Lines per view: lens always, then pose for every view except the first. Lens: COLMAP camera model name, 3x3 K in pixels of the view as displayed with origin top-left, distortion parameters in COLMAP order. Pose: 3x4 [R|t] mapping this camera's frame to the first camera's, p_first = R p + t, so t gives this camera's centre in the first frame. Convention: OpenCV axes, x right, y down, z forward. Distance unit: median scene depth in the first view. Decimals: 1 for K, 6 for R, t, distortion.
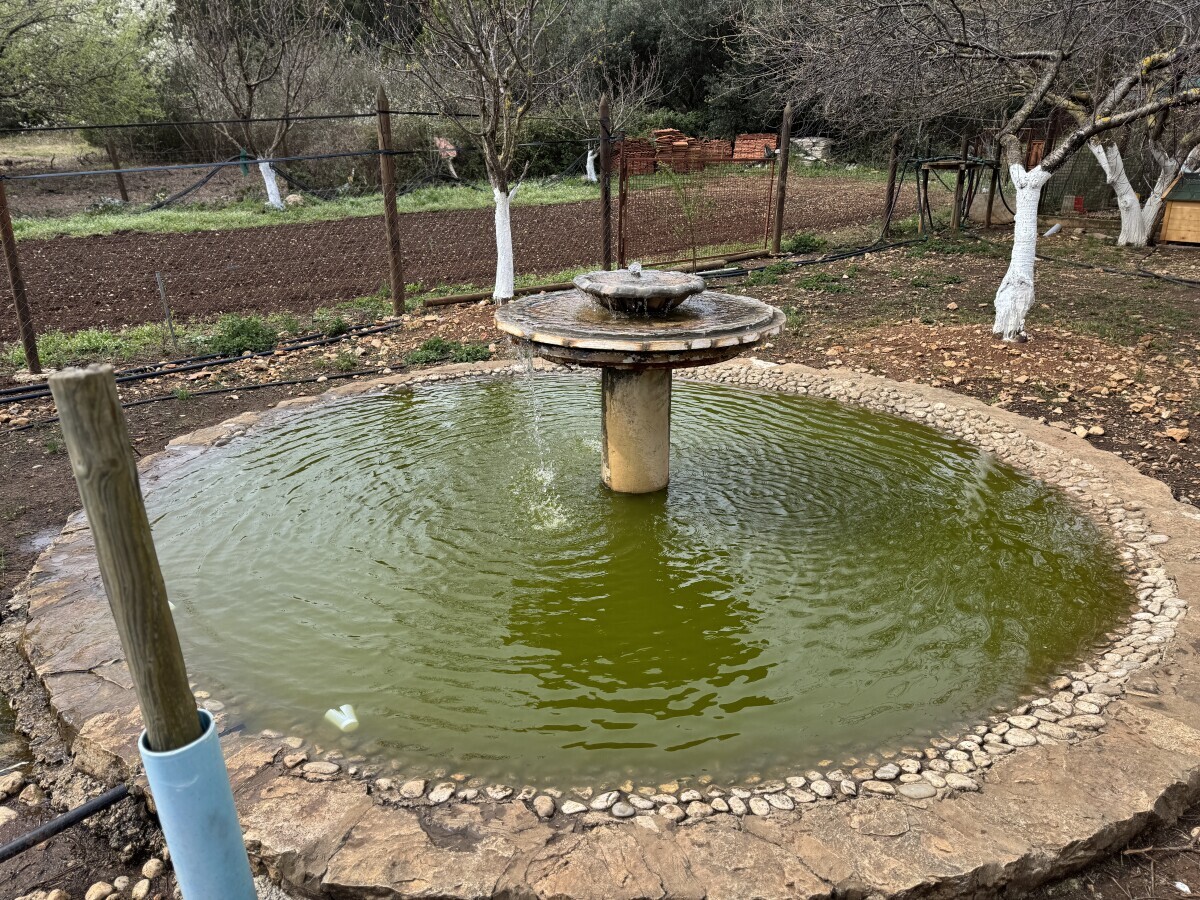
lens RADIAL K [[846.4, 0, 600.0], [0, 846.4, 450.0], [0, 0, 1]] dist [0.012077, 0.009095]
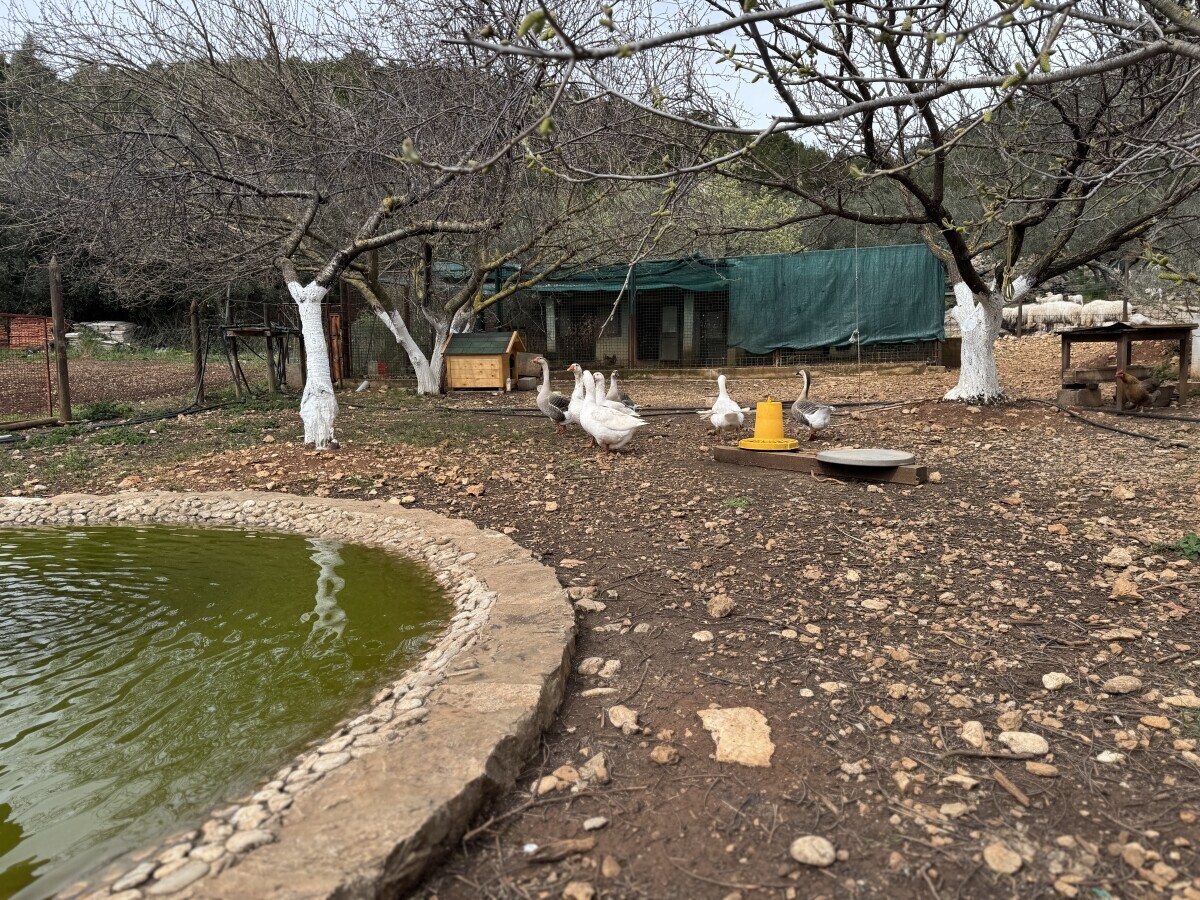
lens RADIAL K [[894.2, 0, 600.0], [0, 894.2, 450.0], [0, 0, 1]] dist [-0.025733, 0.000701]
pose [[0.738553, -0.120636, 0.663315, 0.066547], [0.243858, 0.965047, -0.096006, 0.074855], [-0.628548, 0.232660, 0.742156, 0.076977]]
